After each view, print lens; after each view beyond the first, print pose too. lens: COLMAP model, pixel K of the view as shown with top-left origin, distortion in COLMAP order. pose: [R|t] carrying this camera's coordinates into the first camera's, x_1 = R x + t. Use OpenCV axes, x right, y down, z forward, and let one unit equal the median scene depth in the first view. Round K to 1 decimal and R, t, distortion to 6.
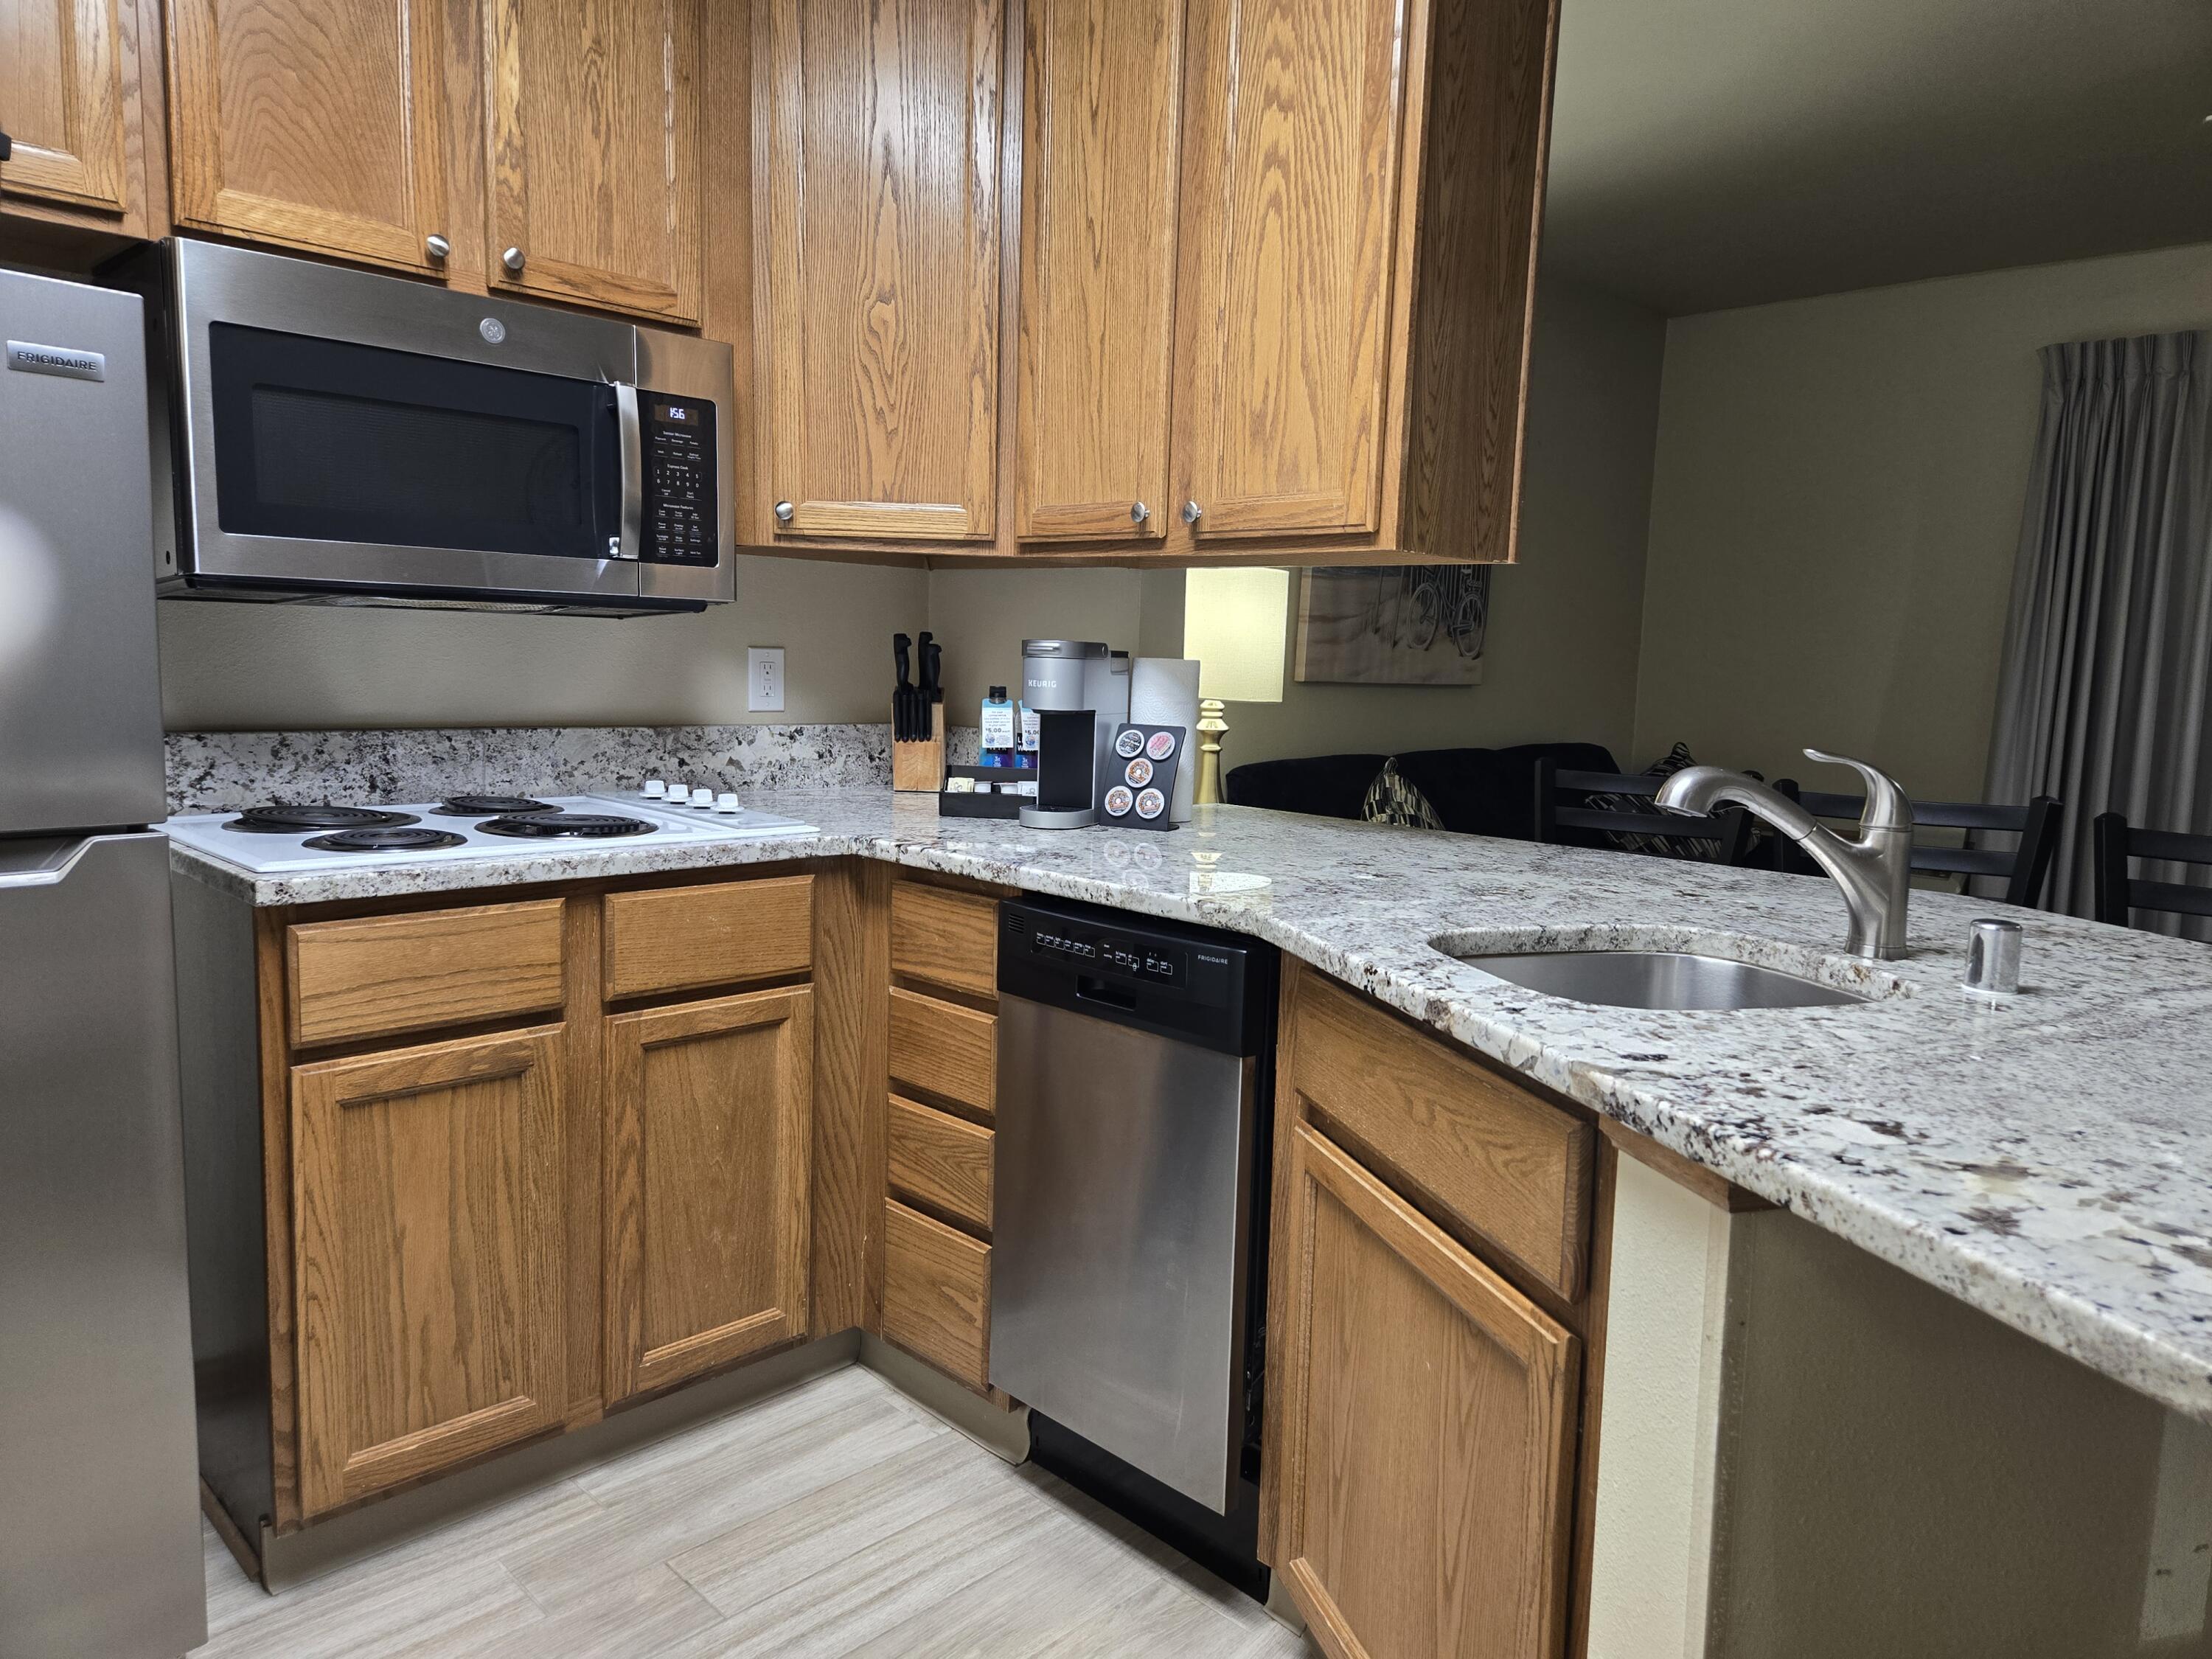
lens RADIAL K [[1497.6, 0, 1123.9], [0, 1497.6, 833.8], [0, 0, 1]] dist [0.066393, -0.055003]
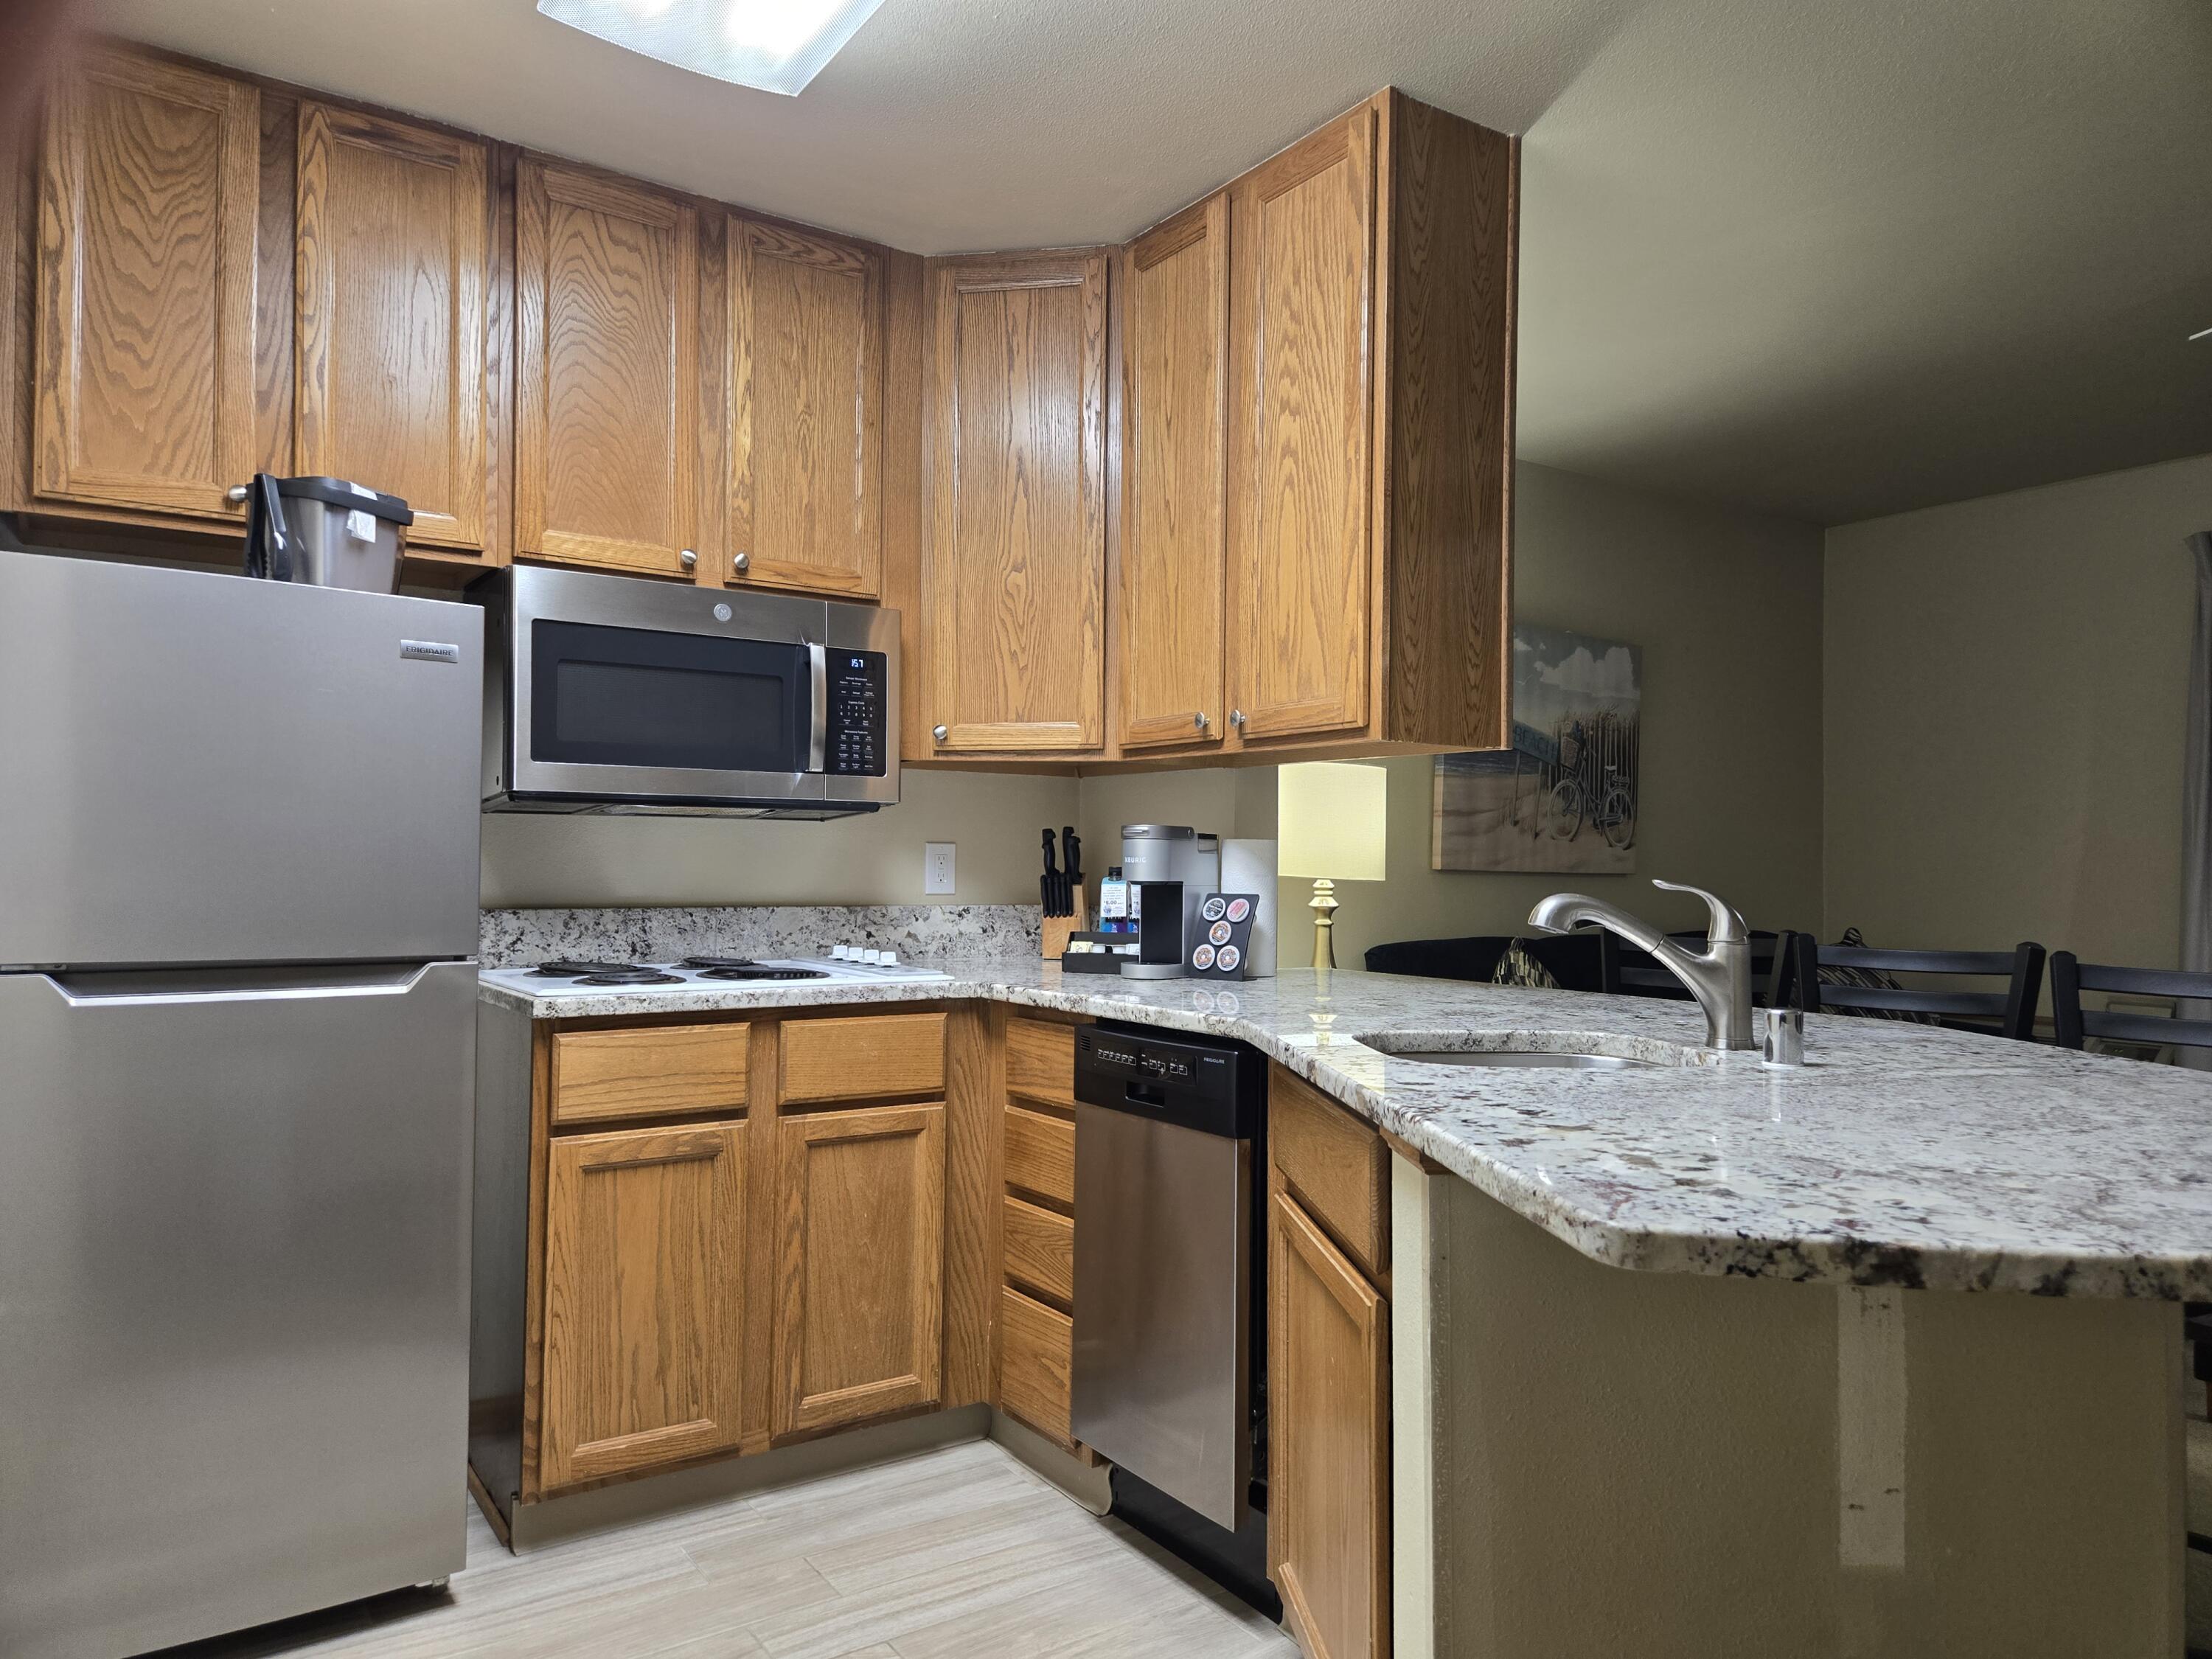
lens RADIAL K [[1497.6, 0, 1112.3], [0, 1497.6, 836.6], [0, 0, 1]] dist [0.066393, -0.055003]
pose [[0.980877, -0.026619, -0.192800, 0.189834], [-0.001832, 0.989297, -0.145906, 0.069389], [0.194620, 0.143469, 0.970330, -0.229928]]
